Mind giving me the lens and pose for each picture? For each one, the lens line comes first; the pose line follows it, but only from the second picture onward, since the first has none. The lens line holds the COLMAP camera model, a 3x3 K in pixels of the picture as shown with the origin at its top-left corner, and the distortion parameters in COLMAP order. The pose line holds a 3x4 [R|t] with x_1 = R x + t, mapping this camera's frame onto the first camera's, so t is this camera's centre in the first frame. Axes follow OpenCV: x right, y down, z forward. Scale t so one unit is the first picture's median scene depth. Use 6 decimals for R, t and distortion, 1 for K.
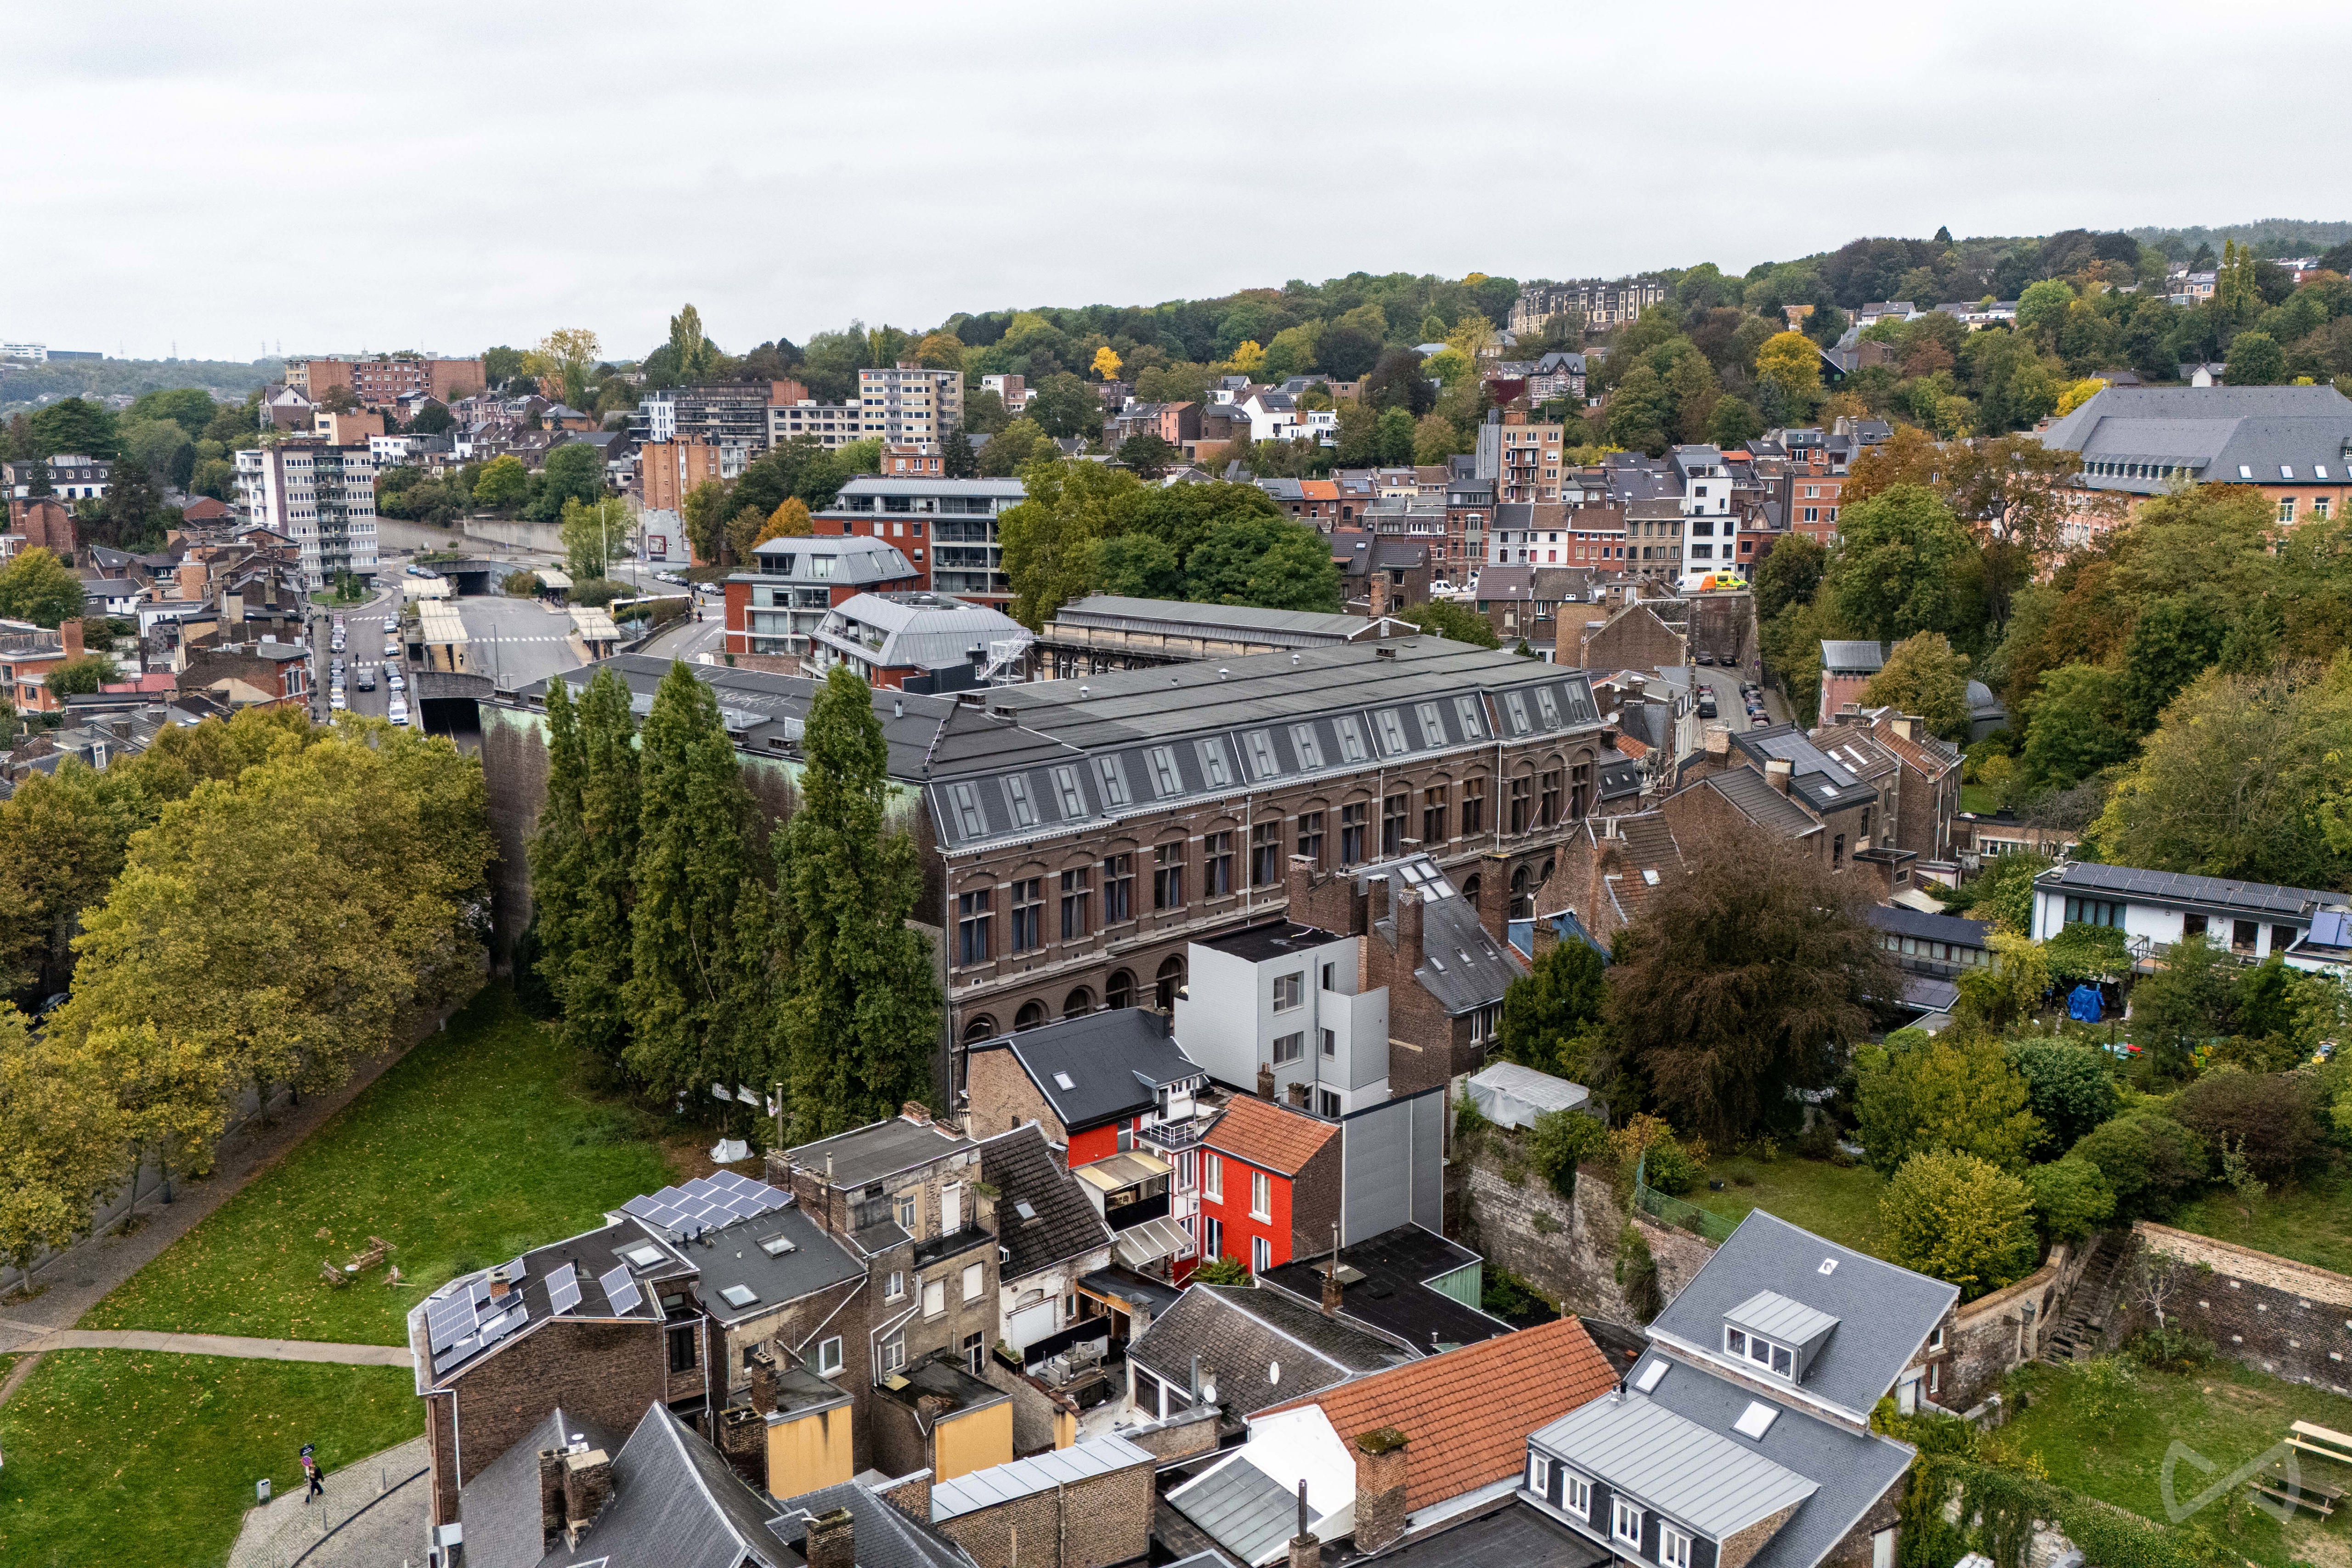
lens RADIAL K [[2032.2, 0, 1174.8], [0, 2032.2, 775.4], [0, 0, 1]] dist [0.152447, -0.267868]
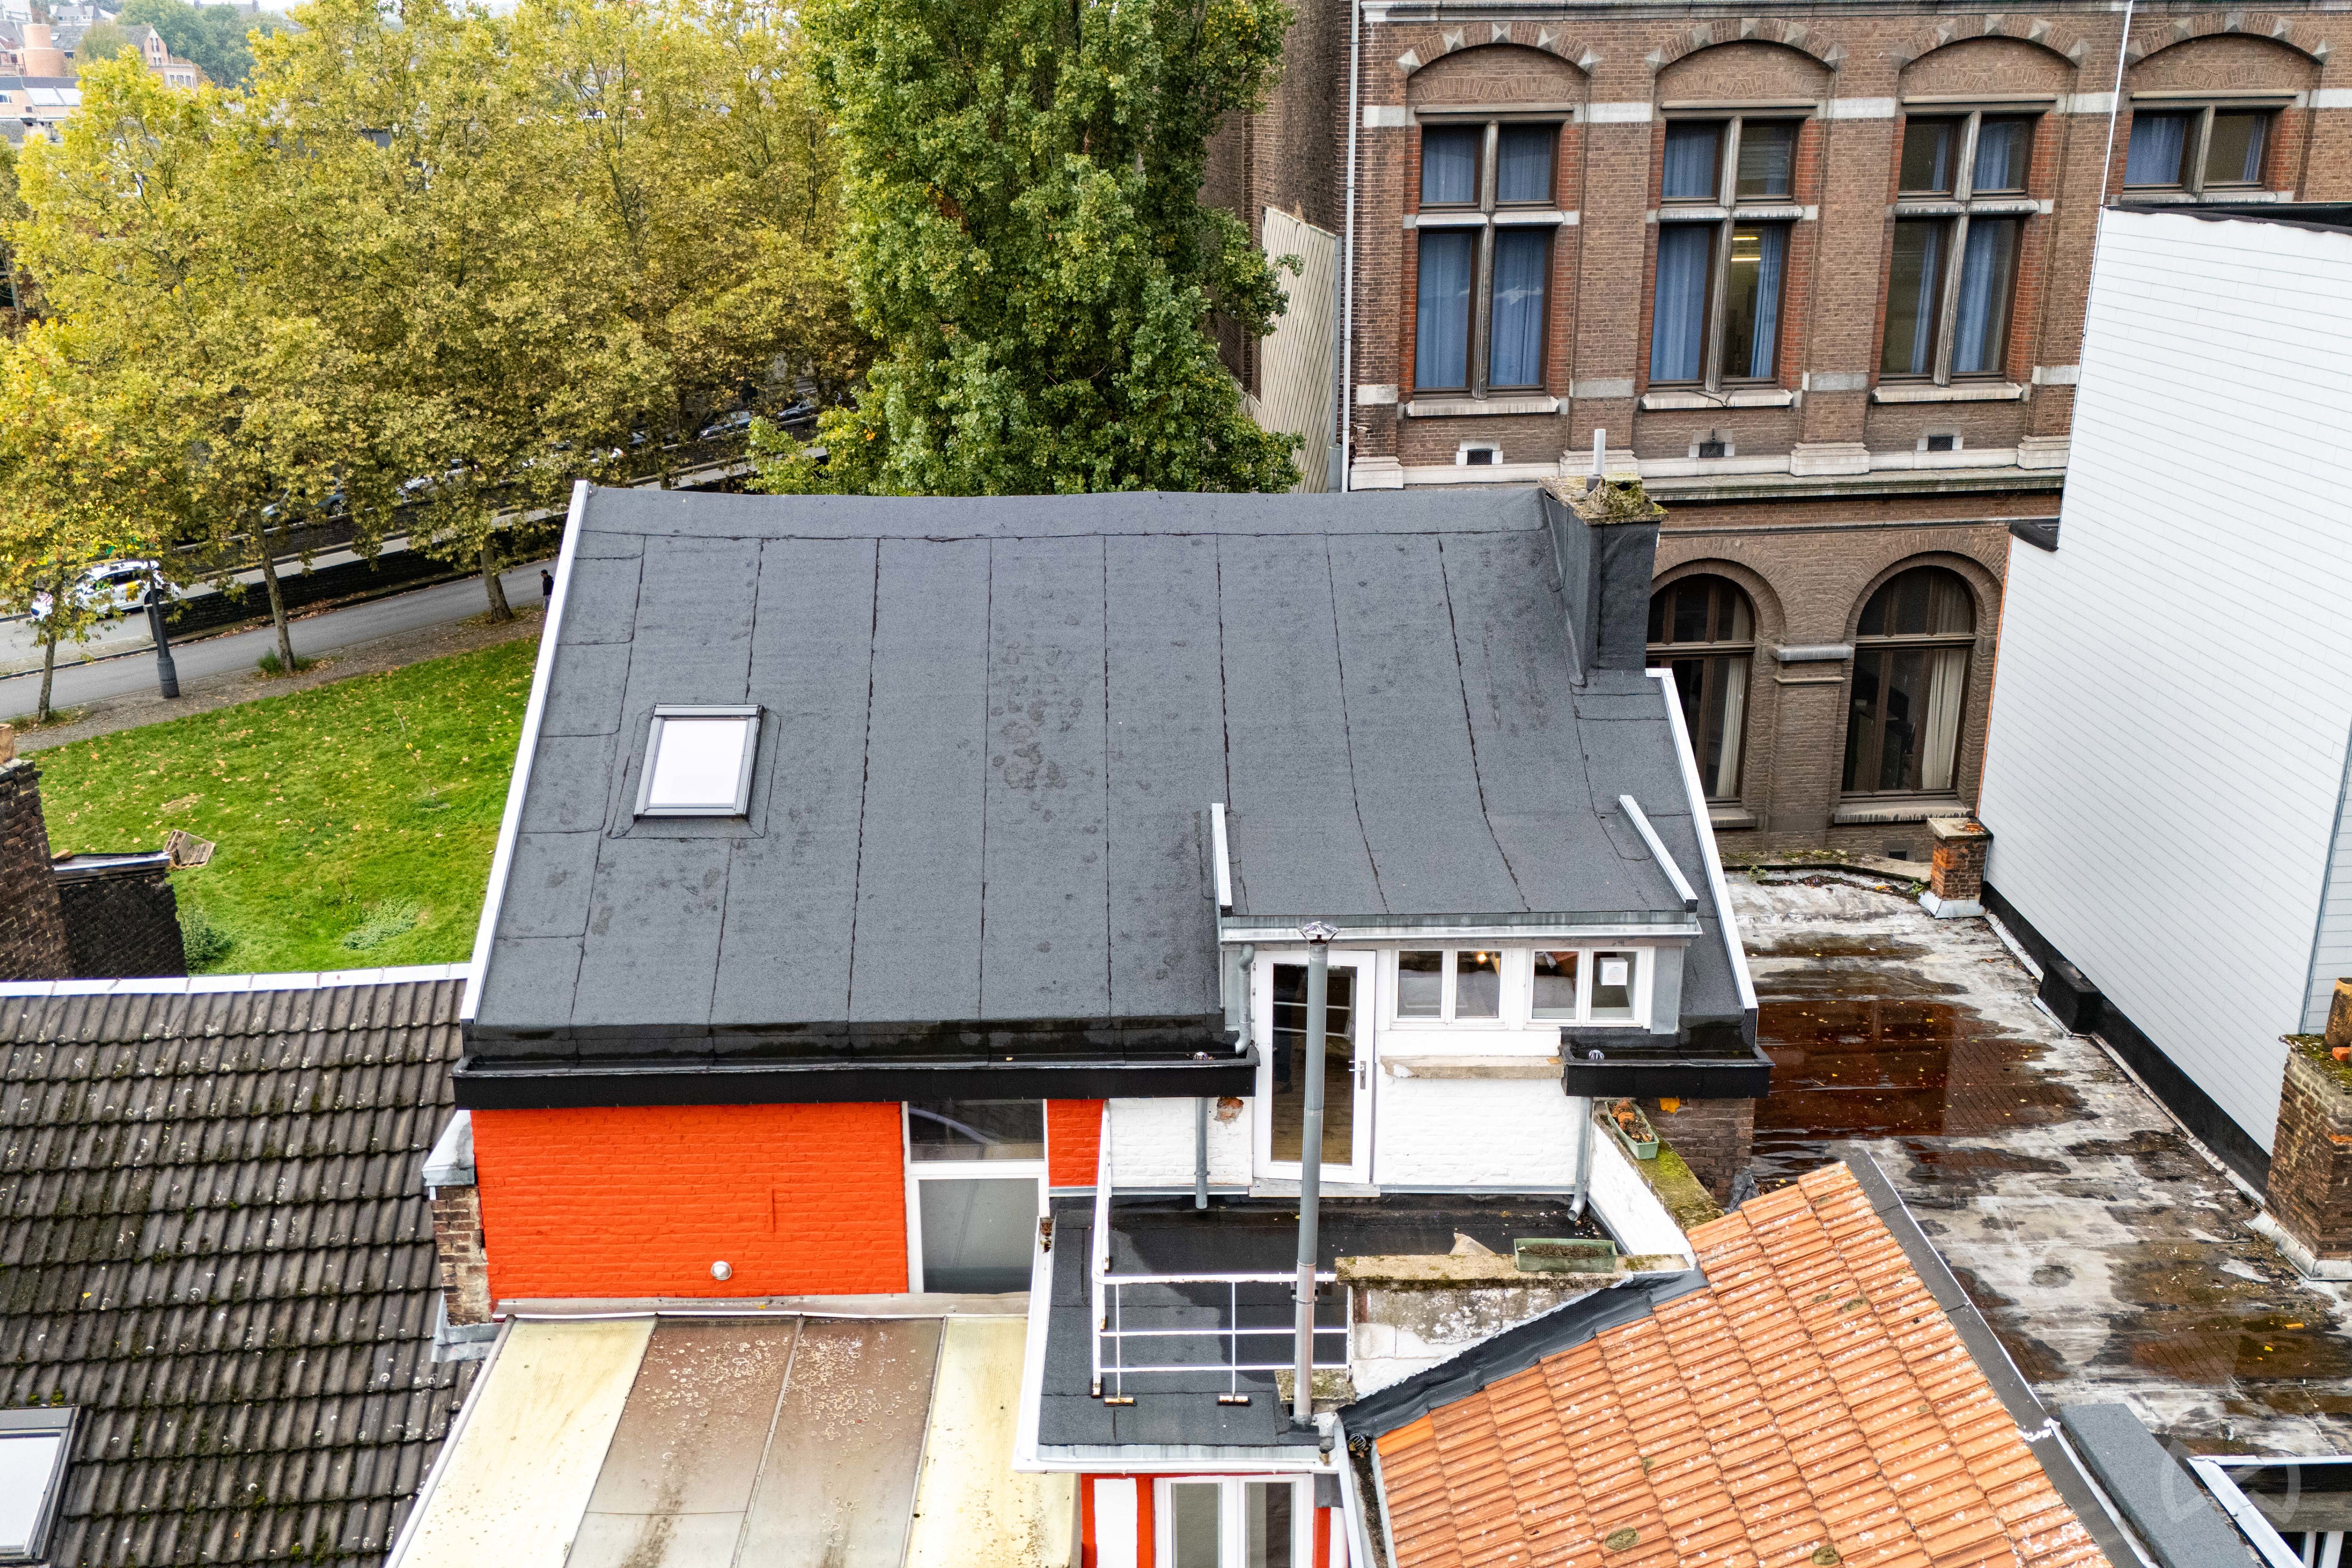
lens RADIAL K [[2036.4, 0, 1177.6], [0, 2036.4, 782.0], [0, 0, 1]] dist [0.088481, -0.086292]
pose [[0.753313, 0.199425, -0.626697, 0.064581], [-0.105897, 0.977264, 0.183688, 0.100222], [0.649080, -0.072009, 0.757304, 0.768162]]
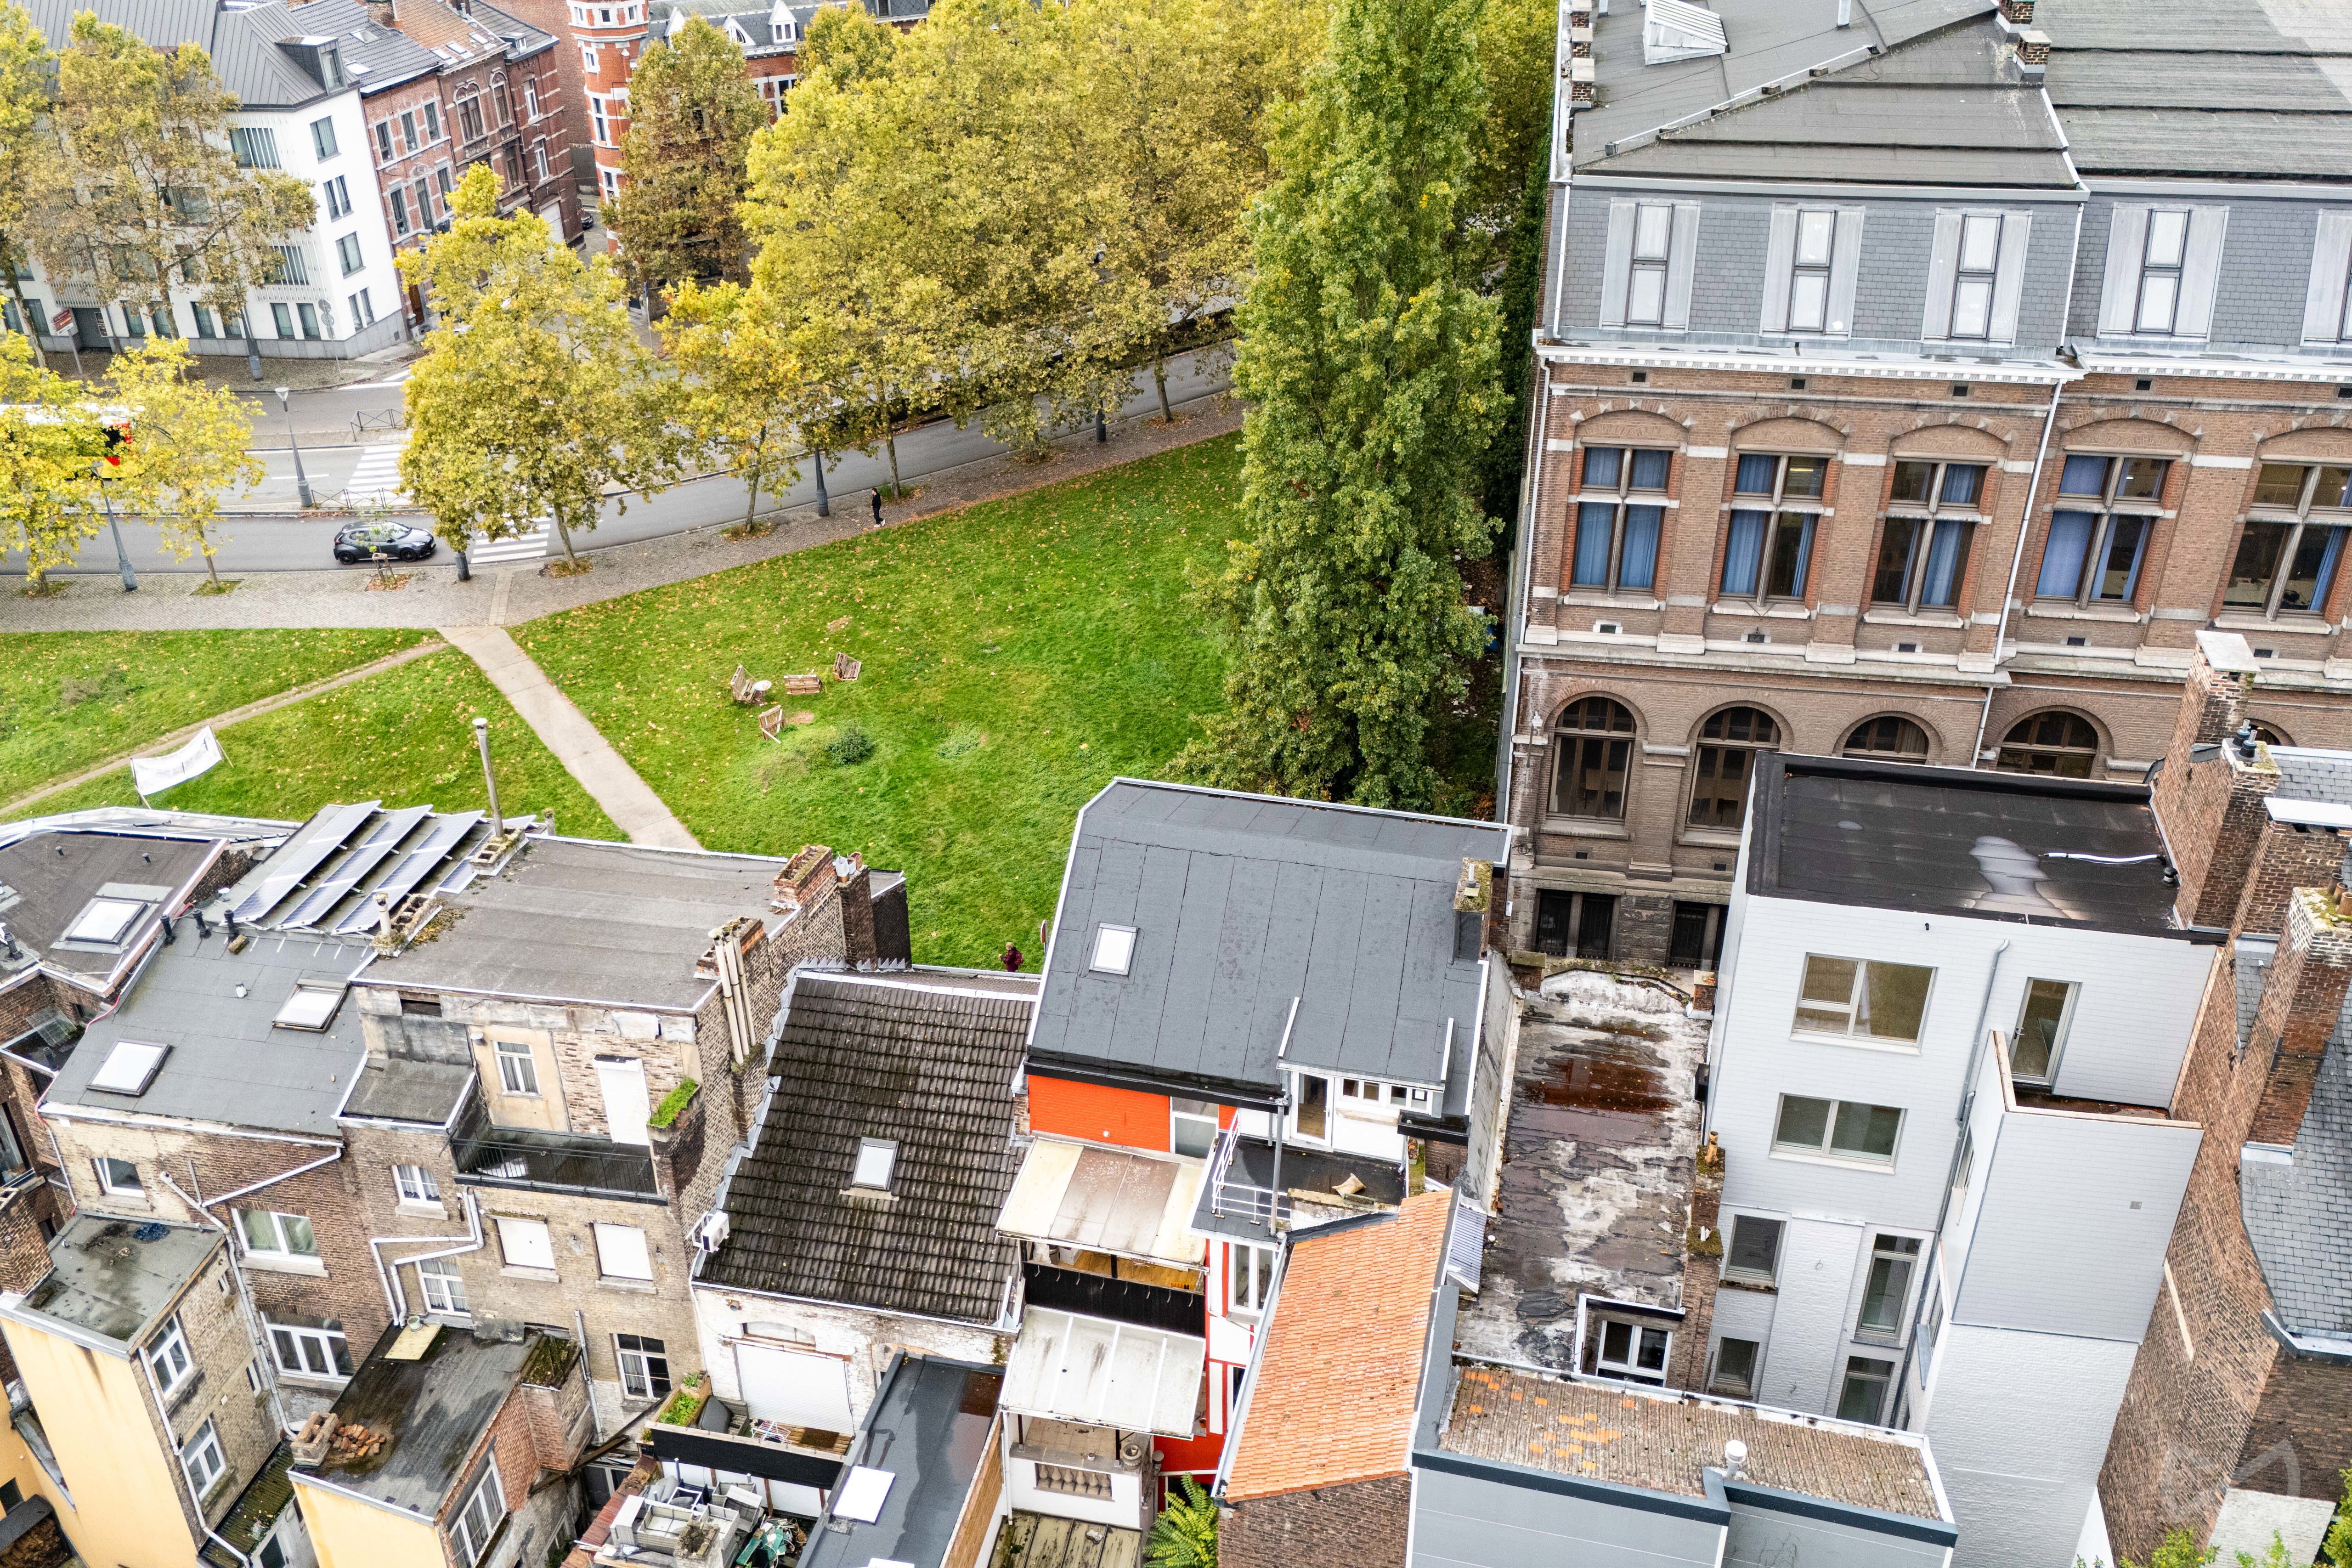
lens RADIAL K [[2032.2, 0, 1174.8], [0, 2032.2, 775.4], [0, 0, 1]] dist [0.152447, -0.267868]
pose [[0.562765, 0.417945, -0.713174, 0.211752], [-0.137659, 0.898100, 0.417692, -0.057797], [0.815074, -0.136888, 0.562953, 0.655931]]
